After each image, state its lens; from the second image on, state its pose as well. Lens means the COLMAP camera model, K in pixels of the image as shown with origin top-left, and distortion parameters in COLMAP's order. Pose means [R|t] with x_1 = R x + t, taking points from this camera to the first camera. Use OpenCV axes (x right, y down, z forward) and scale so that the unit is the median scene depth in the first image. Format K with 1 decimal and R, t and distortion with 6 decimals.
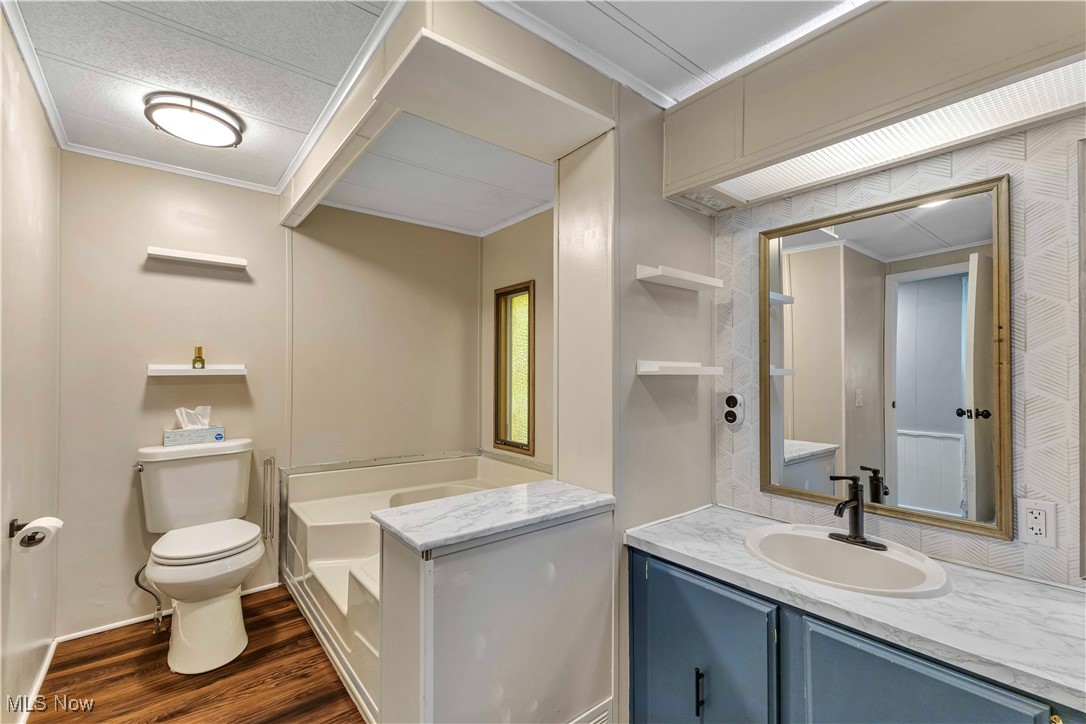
lens RADIAL K [[477.1, 0, 542.7], [0, 477.1, 372.5], [0, 0, 1]] dist [0.003351, 0.000972]
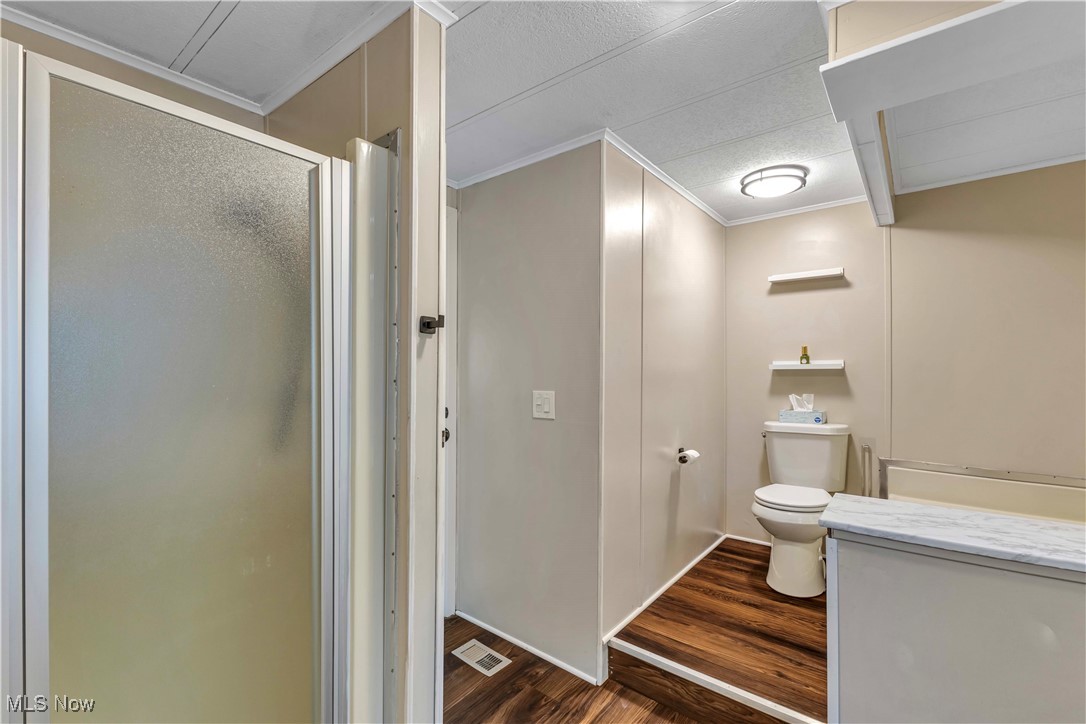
lens RADIAL K [[477.1, 0, 542.9], [0, 477.1, 362.3], [0, 0, 1]] dist [0.003351, 0.000972]
pose [[0.218584, -0.012583, -0.975737, 0.359045], [0.008281, 0.999905, -0.011039, -0.004250], [0.975783, -0.005667, 0.218667, 0.054154]]
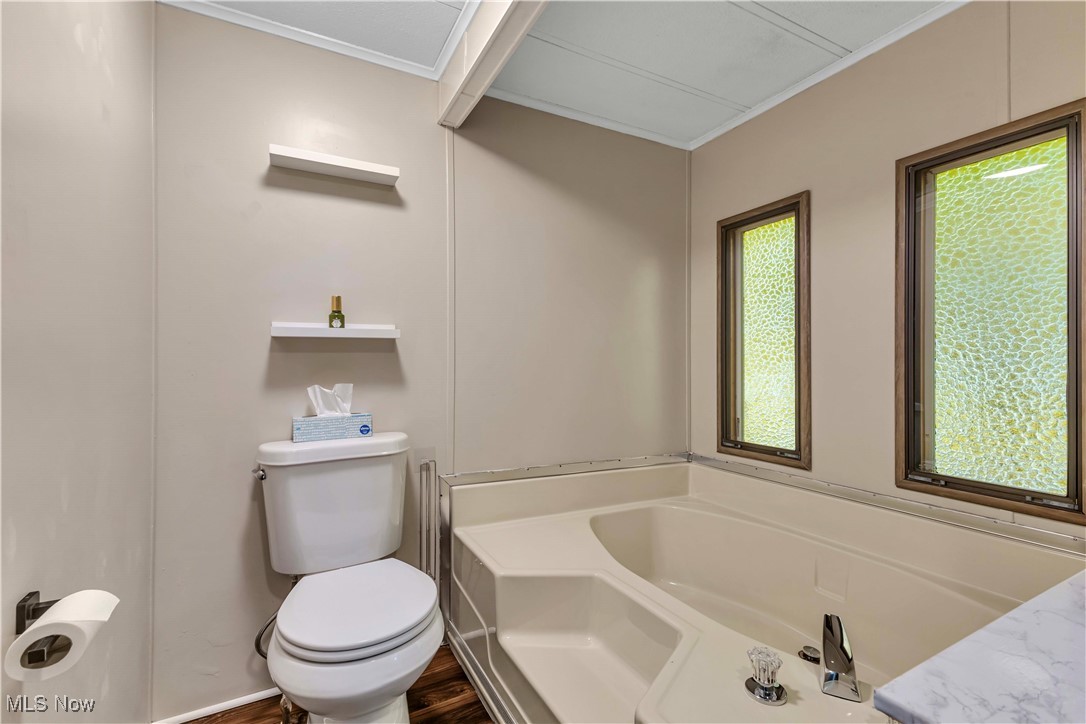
lens RADIAL K [[477.1, 0, 540.7], [0, 477.1, 371.1], [0, 0, 1]] dist [0.003351, 0.000972]
pose [[0.982404, 0.001766, -0.186759, -0.312648], [0.000908, 0.999898, 0.014232, 0.043759], [0.186765, -0.014152, 0.982303, 0.391966]]
